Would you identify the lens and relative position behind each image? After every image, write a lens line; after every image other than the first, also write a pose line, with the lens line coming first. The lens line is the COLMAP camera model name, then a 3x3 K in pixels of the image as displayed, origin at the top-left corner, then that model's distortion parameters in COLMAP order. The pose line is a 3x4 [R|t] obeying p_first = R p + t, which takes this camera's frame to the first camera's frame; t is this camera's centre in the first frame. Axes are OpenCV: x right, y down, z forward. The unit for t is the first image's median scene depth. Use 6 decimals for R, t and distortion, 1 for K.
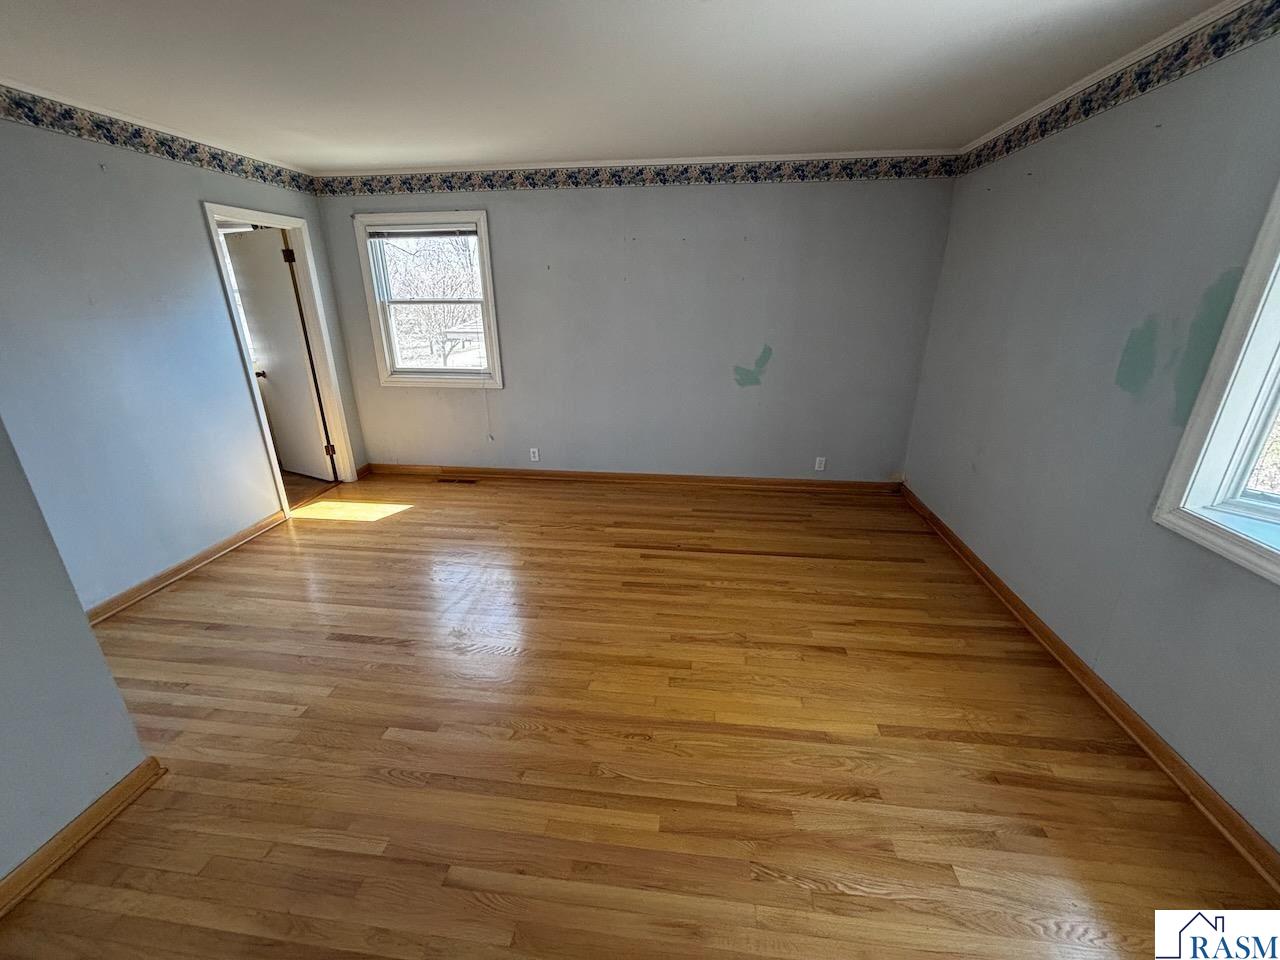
lens RADIAL K [[509.3, 0, 640.0], [0, 509.3, 480.0], [0, 0, 1]] dist [-0.001472, -0.000822]
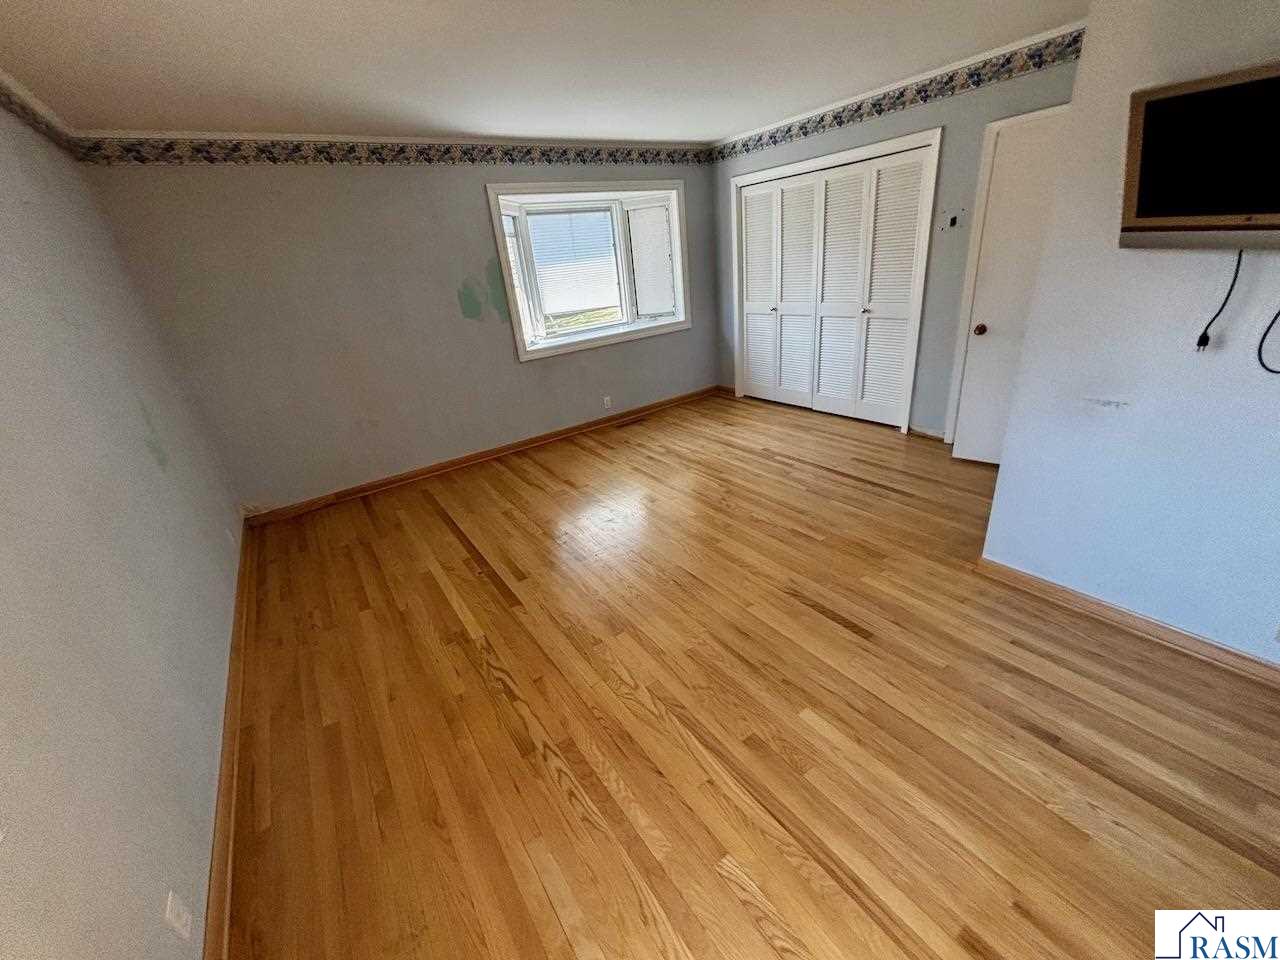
lens RADIAL K [[514.5, 0, 636.8], [0, 514.5, 479.9], [0, 0, 1]] dist [-0.000676, -0.000564]
pose [[-0.660263, -0.241855, 0.711026, -0.877080], [0.346804, 0.741567, 0.574288, -0.511589], [-0.666168, 0.625768, -0.405753, 1.404251]]
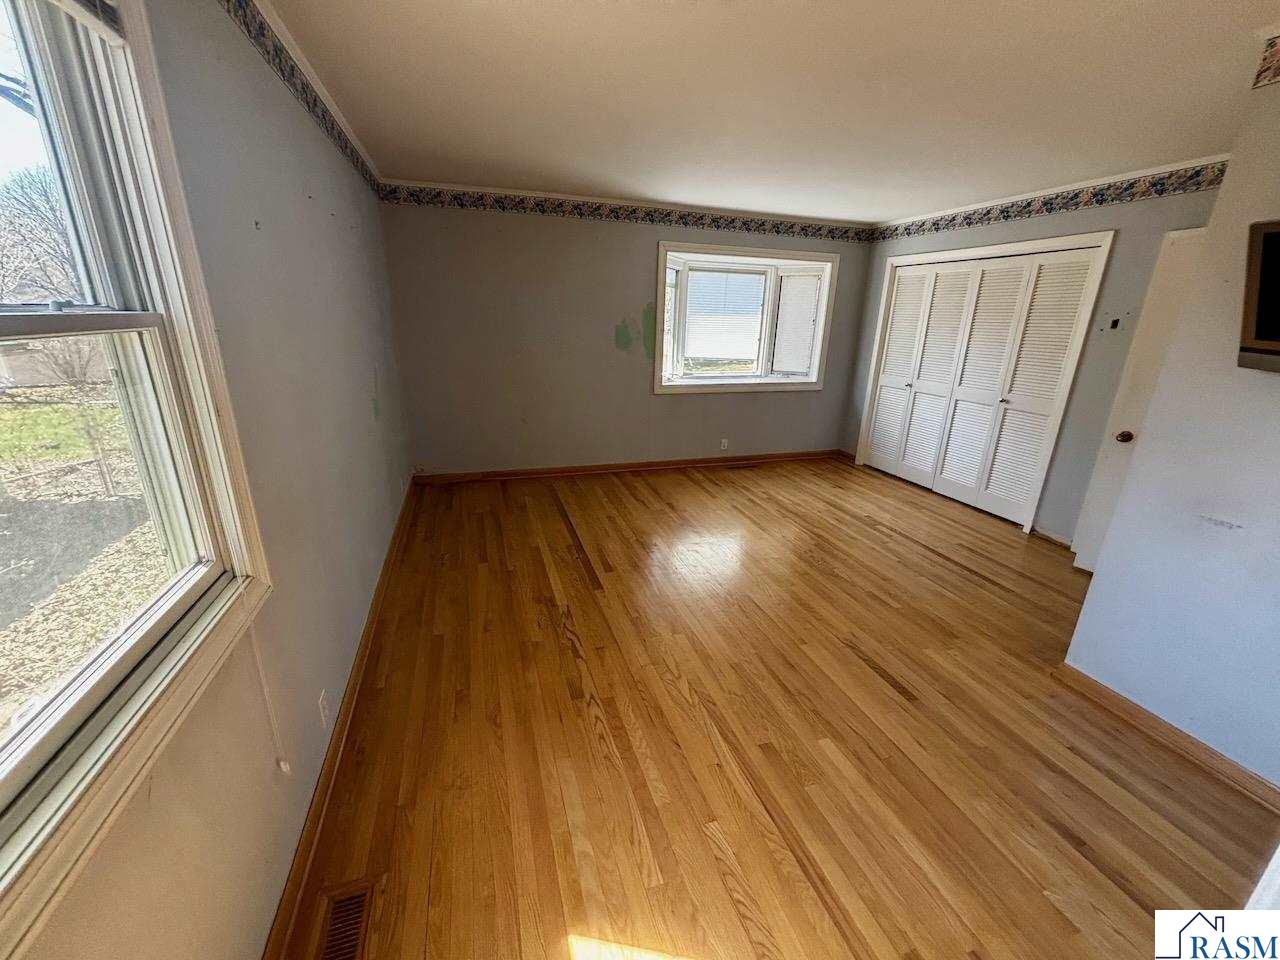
lens RADIAL K [[512.0, 0, 638.1], [0, 512.0, 479.6], [0, 0, 1]] dist [0.006676, 0.000168]
pose [[-0.421187, -0.291202, 0.858954, -1.029094], [0.286414, 0.855889, 0.430606, -0.521162], [-0.860563, 0.427382, -0.277085, 1.445288]]
